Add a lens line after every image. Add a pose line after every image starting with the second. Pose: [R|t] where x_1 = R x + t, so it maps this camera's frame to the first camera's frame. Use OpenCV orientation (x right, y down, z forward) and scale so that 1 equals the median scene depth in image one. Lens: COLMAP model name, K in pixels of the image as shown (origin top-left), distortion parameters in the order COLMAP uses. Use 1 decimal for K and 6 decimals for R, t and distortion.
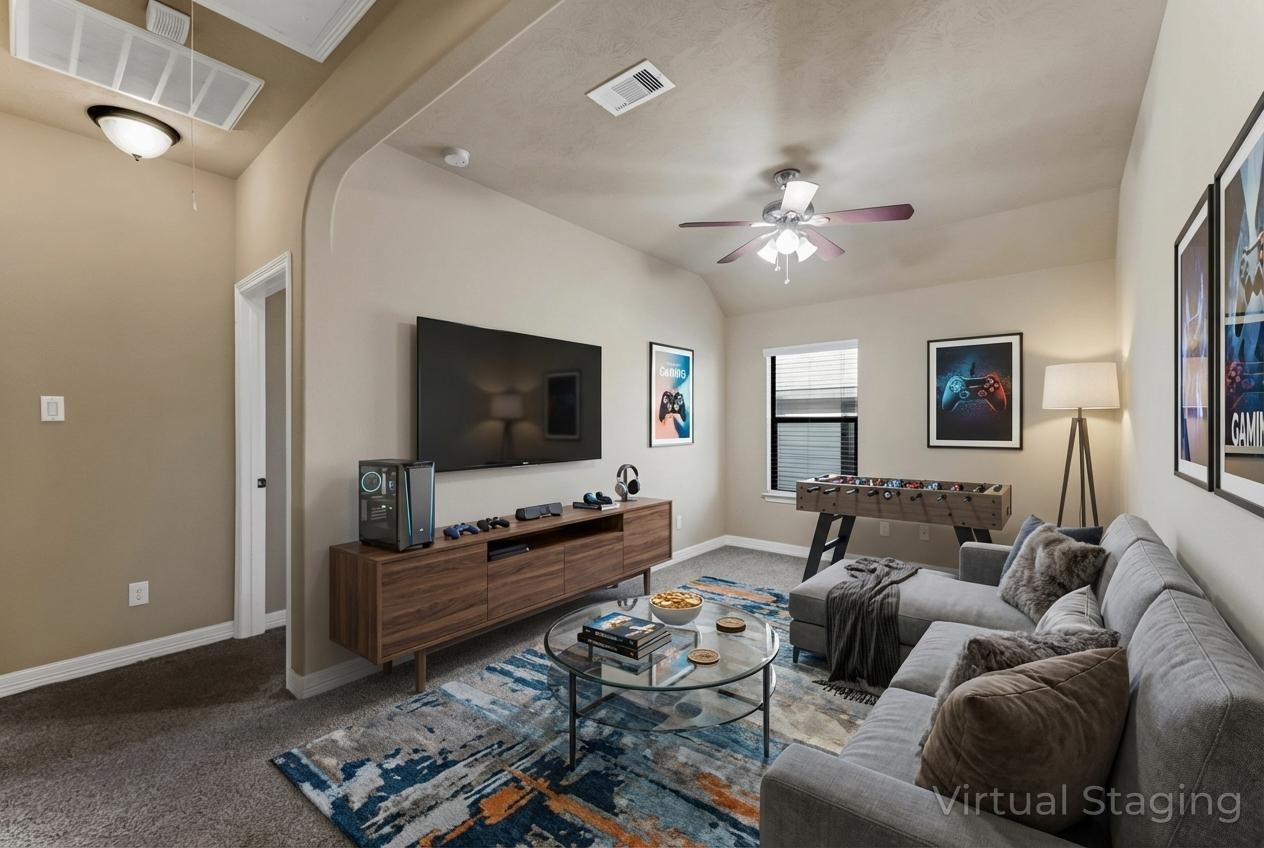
lens RADIAL K [[511.4, 0, 632.7], [0, 511.4, 425.0], [0, 0, 1]] dist [-0.001233, -0.000030]
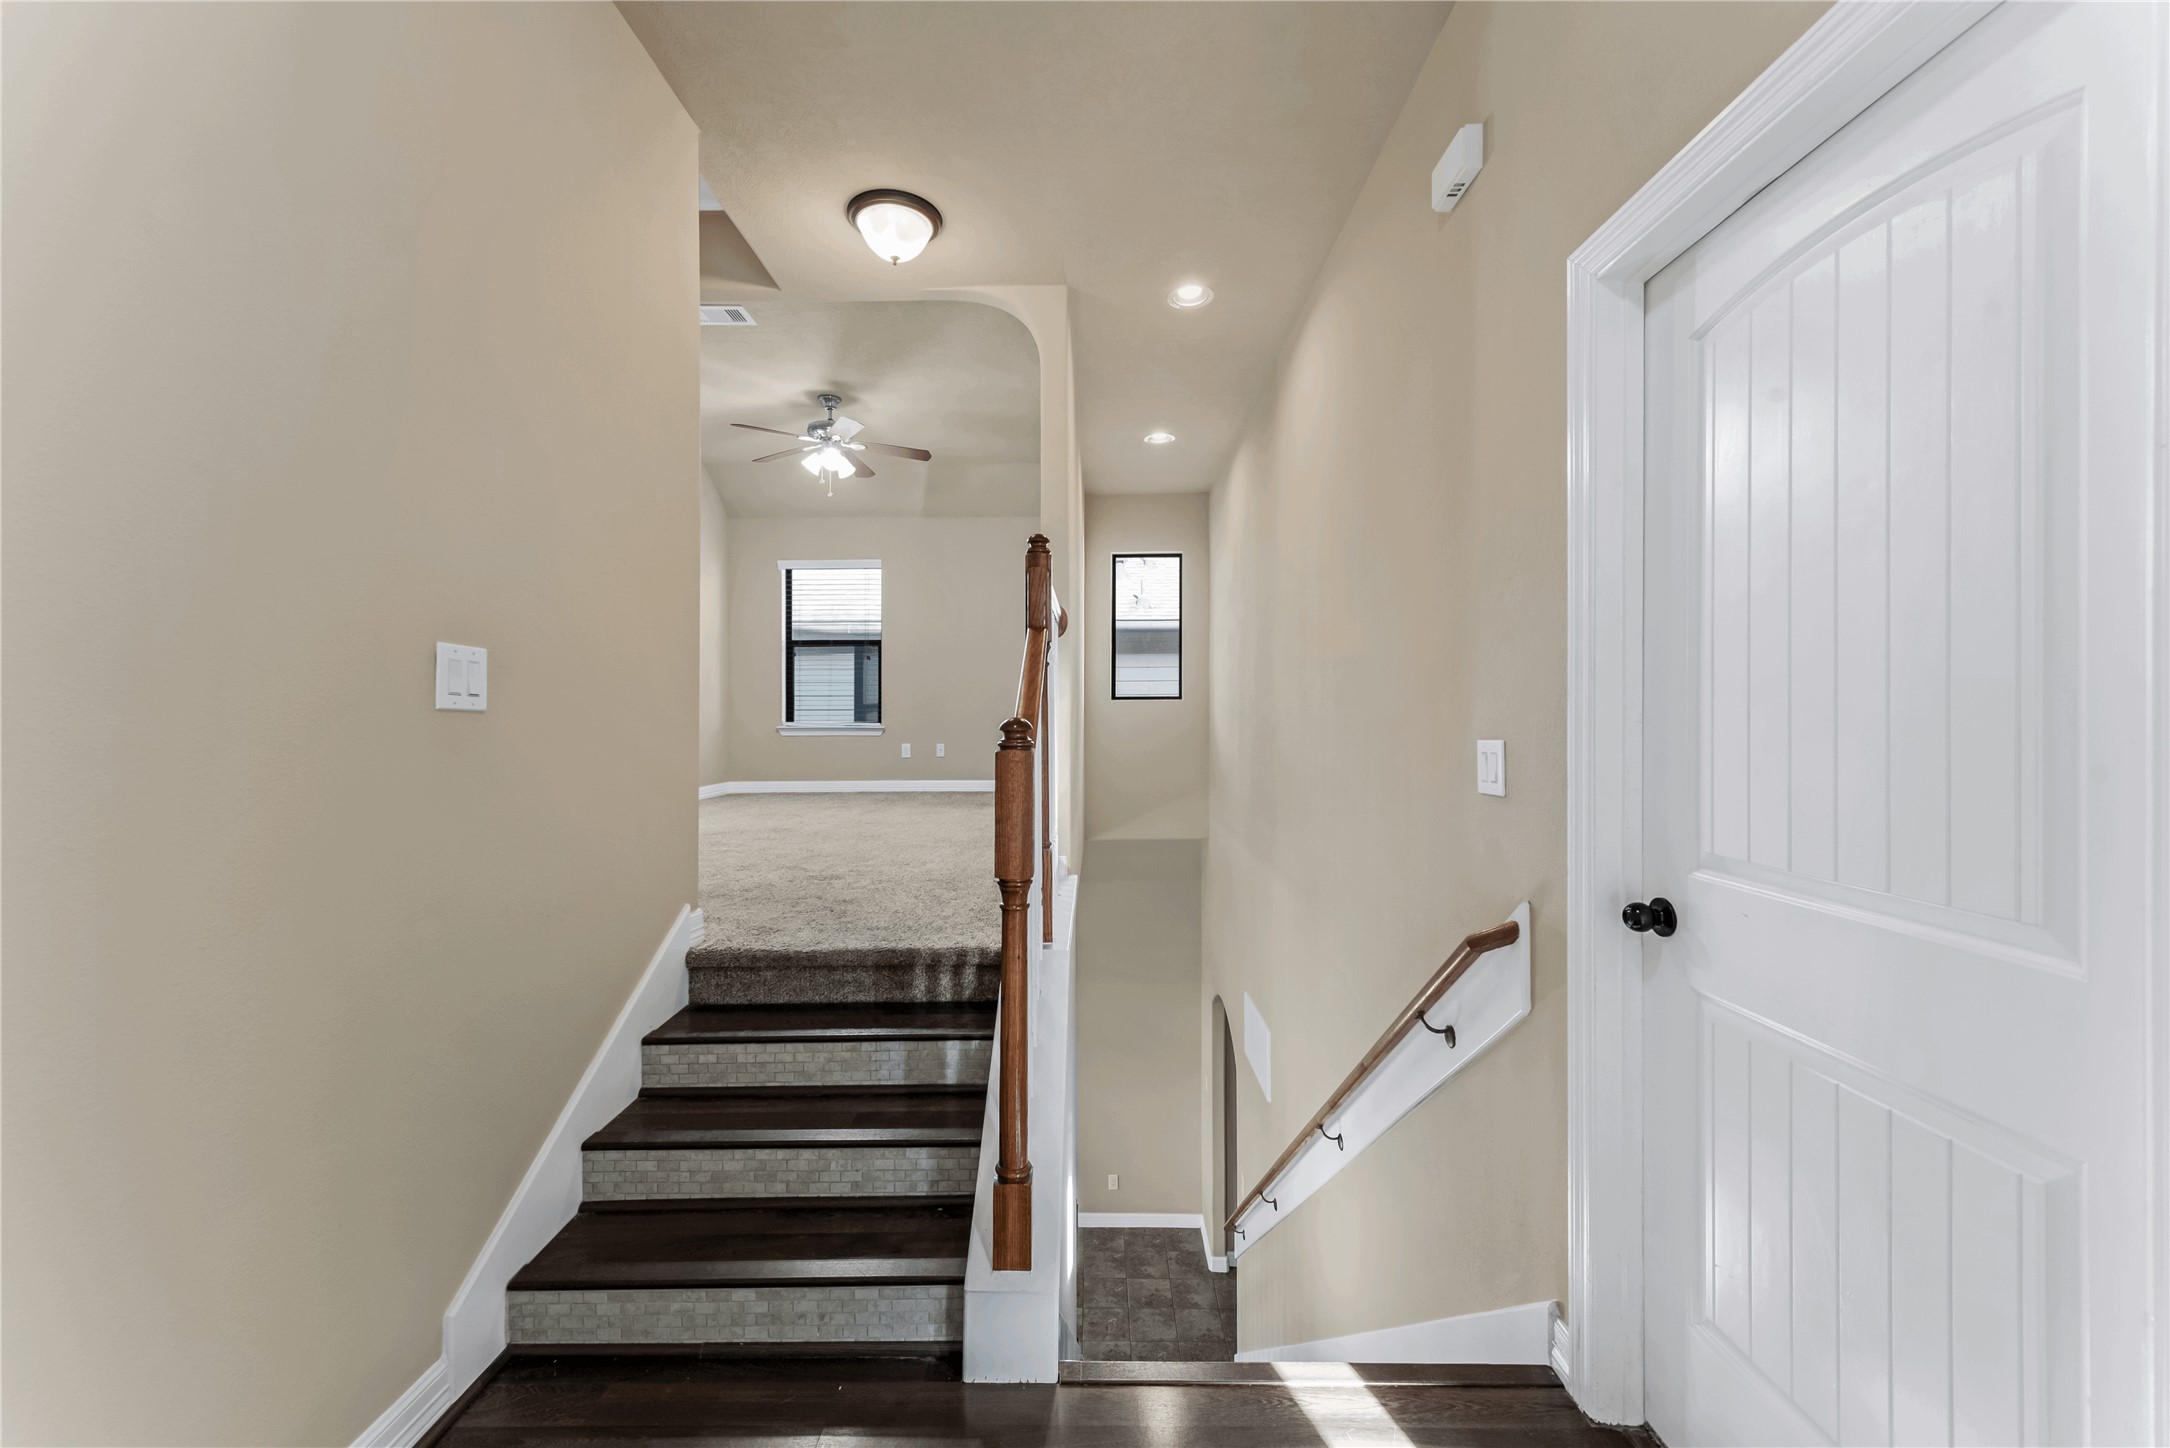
lens RADIAL K [[878.0, 0, 1098.9], [0, 878.0, 722.0], [0, 0, 1]] dist [-0.001233, -0.000030]
pose [[0.776673, 0.002358, 0.629899, -0.502914], [0.000861, 0.999988, -0.004805, 0.254743], [-0.629903, 0.004274, 0.776662, -0.962737]]
